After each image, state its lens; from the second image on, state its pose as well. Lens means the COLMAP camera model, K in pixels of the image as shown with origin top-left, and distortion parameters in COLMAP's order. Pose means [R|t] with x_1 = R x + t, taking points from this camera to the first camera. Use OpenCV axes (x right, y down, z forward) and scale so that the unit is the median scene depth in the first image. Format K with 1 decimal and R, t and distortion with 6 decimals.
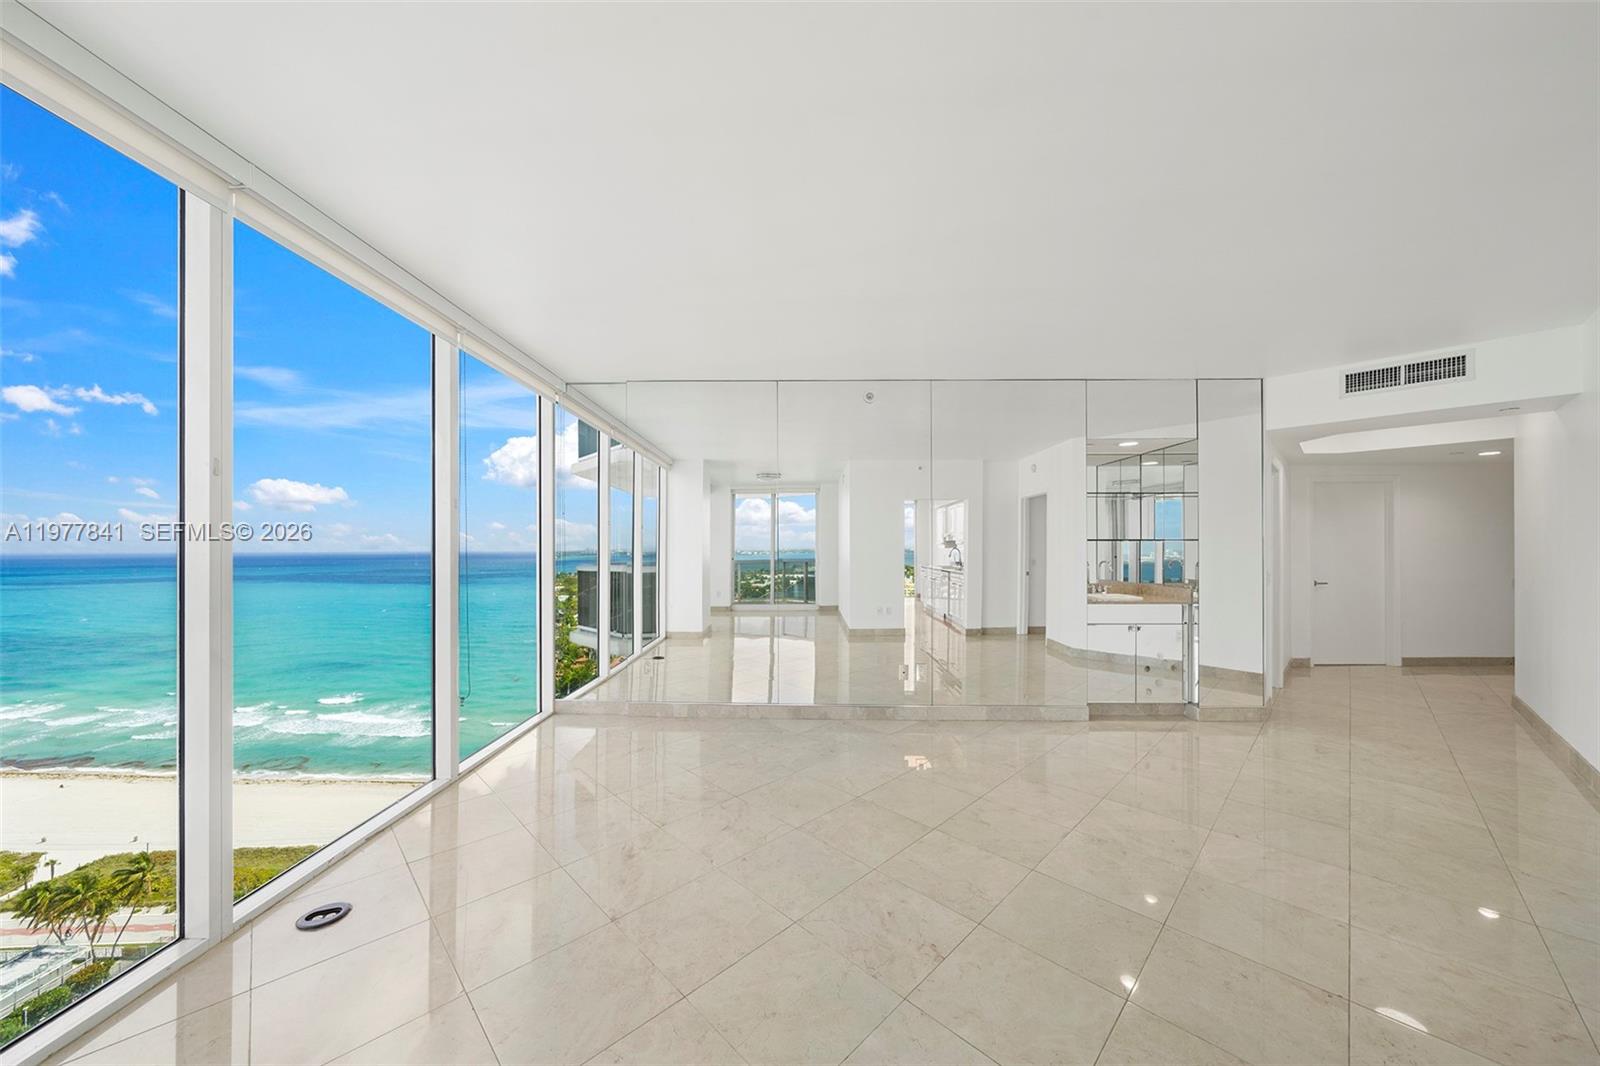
lens RADIAL K [[546.5, 0, 803.9], [0, 546.5, 539.3], [0, 0, 1]] dist [0.001606, -0.000587]
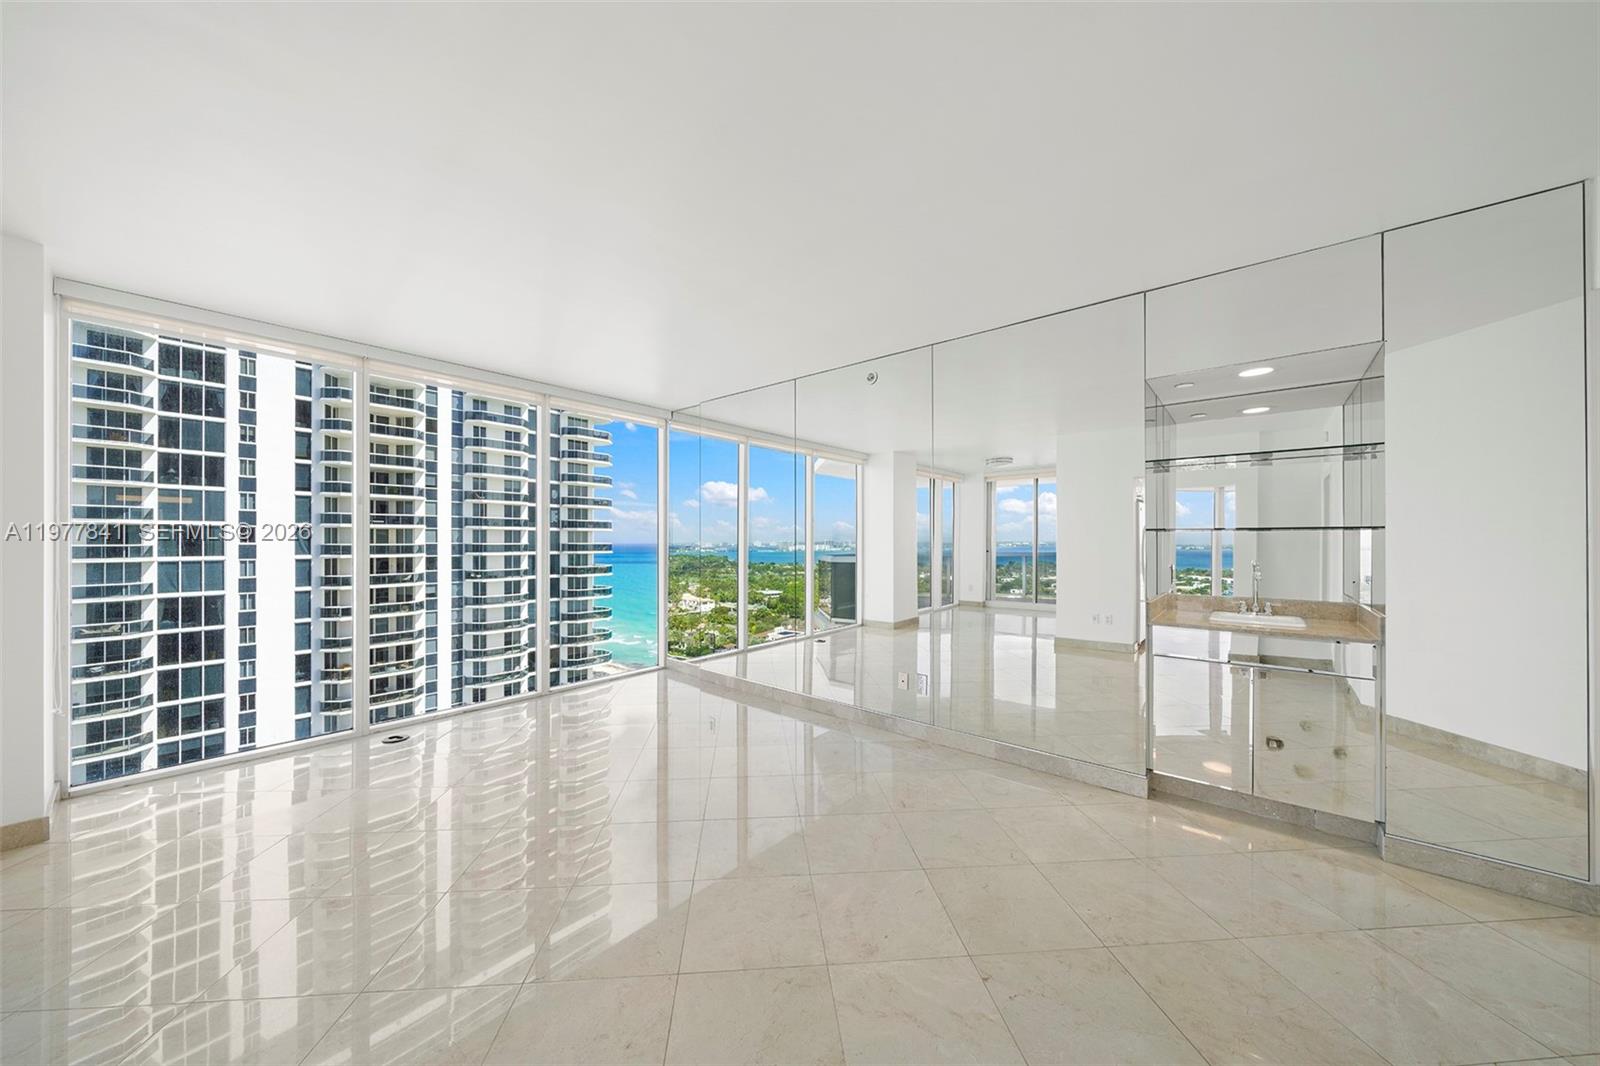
lens RADIAL K [[546.5, 0, 806.9], [0, 546.5, 538.1], [0, 0, 1]] dist [0.001606, -0.000587]
pose [[0.771705, -0.000431, -0.635980, 0.339571], [0.009388, 0.999899, 0.010715, -0.000349], [0.635911, -0.014239, 0.771631, 0.115477]]
